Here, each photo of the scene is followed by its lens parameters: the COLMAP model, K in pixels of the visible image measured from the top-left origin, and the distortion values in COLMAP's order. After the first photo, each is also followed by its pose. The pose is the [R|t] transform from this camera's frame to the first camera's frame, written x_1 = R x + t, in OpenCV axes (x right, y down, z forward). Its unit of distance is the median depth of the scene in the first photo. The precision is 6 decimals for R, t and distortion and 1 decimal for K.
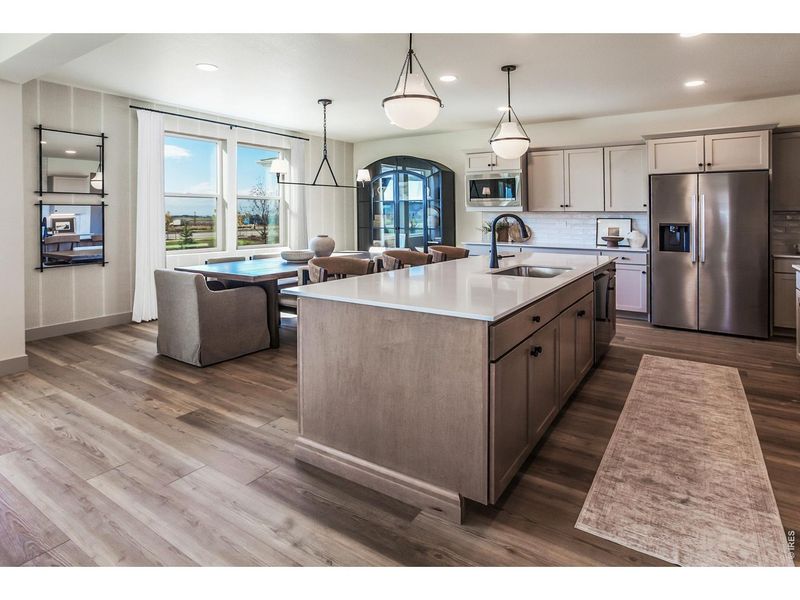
lens RADIAL K [[435.6, 0, 400.0], [0, 435.6, 300.0], [0, 0, 1]] dist [-0.000181, 0.001499]
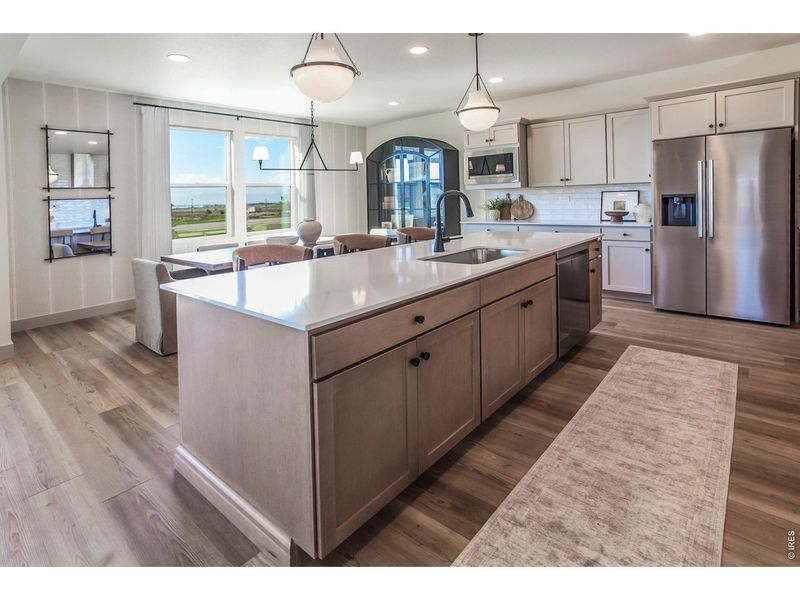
lens RADIAL K [[412.6, 0, 397.1], [0, 412.6, 282.7], [0, 0, 1]] dist [-0.002260, -0.000477]
pose [[0.992793, -0.013953, -0.119024, 0.157810], [0.015483, 0.999809, 0.011937, -0.014777], [0.118835, -0.013694, 0.992820, 0.098667]]
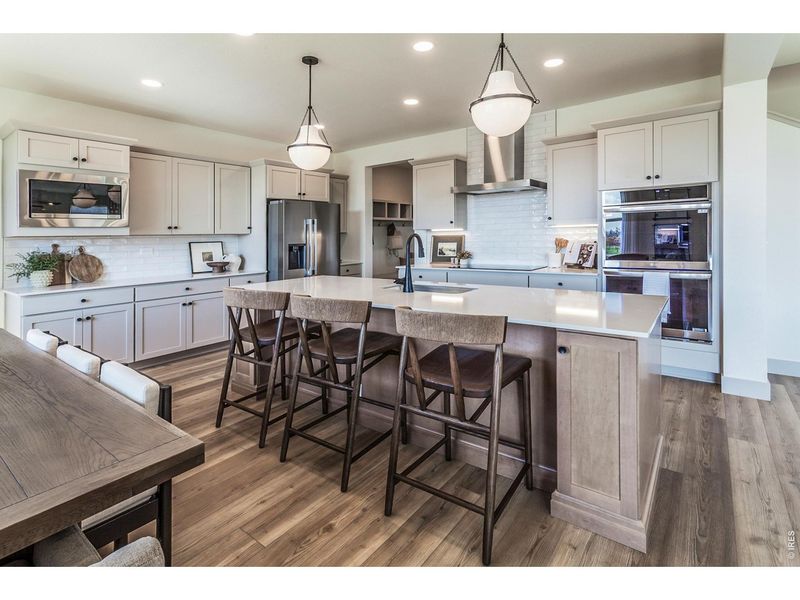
lens RADIAL K [[442.2, 0, 400.0], [0, 442.2, 300.0], [0, 0, 1]] dist [0.000938, 0.000538]
pose [[0.014459, -0.150030, 0.988576, -0.547277], [0.211751, 0.966714, 0.143615, -0.152024], [-0.977217, 0.207255, 0.045747, 0.760570]]
